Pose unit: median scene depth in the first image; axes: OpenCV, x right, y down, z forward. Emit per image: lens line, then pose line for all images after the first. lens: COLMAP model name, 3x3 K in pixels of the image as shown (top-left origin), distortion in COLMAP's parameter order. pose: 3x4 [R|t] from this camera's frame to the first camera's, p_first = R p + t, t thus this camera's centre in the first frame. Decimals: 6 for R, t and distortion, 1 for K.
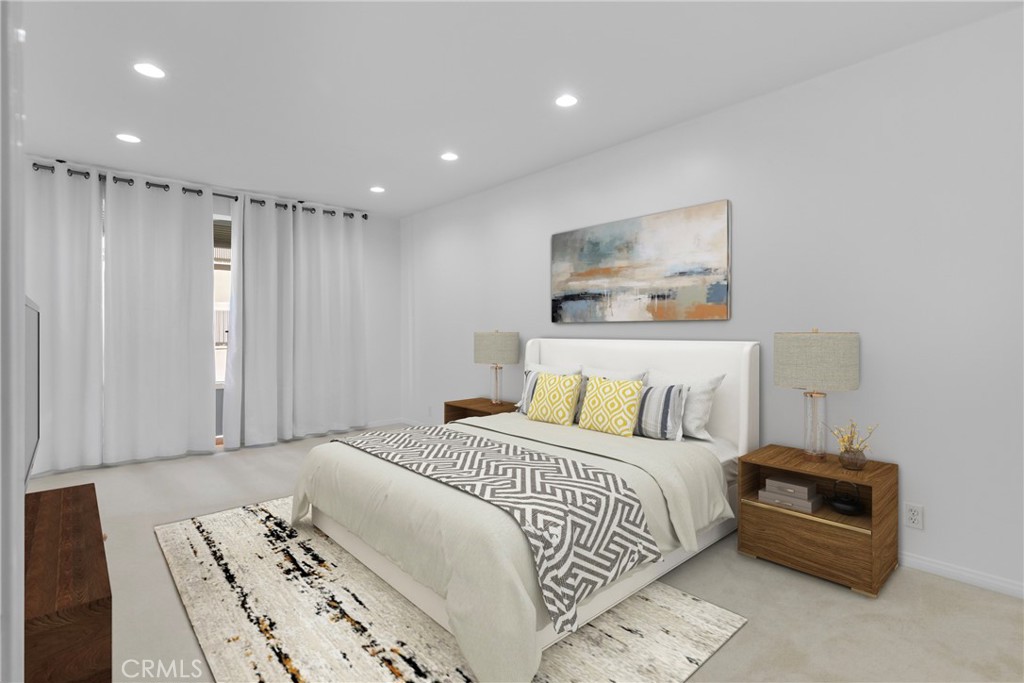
lens RADIAL K [[482.8, 0, 508.0], [0, 482.8, 340.2], [0, 0, 1]] dist [0.003341, -0.000270]
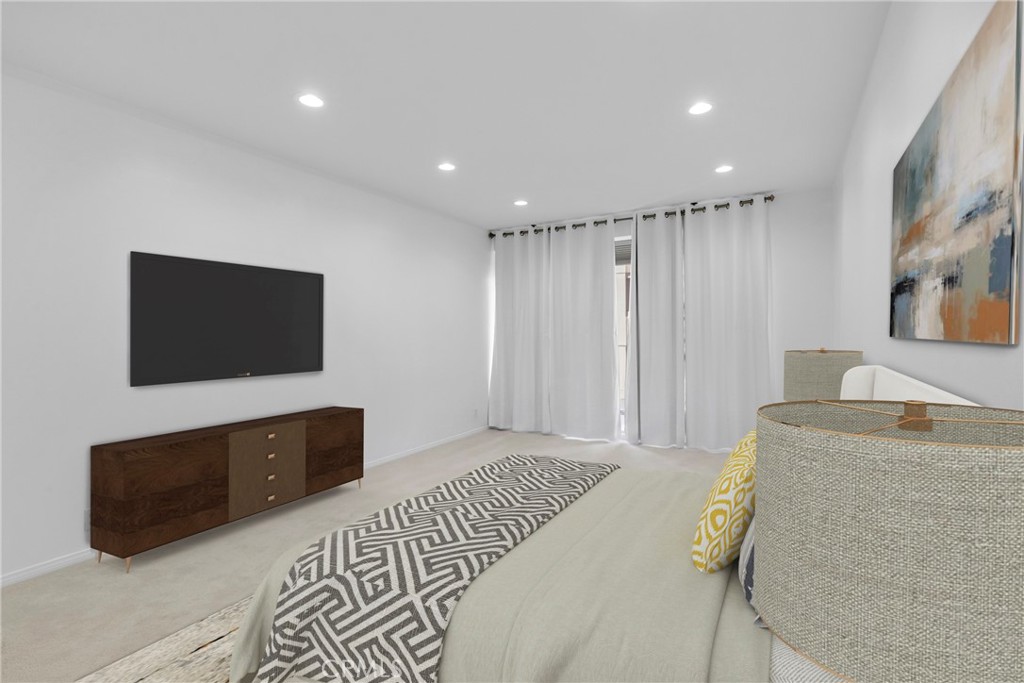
lens RADIAL K [[513.8, 0, 515.1], [0, 513.8, 336.7], [0, 0, 1]] dist [0.020727, -0.000020]
pose [[0.346176, -0.000966, -0.938169, 0.896803], [-0.000780, 0.999999, -0.001317, -0.065498], [0.938169, 0.001187, 0.346174, 0.777938]]
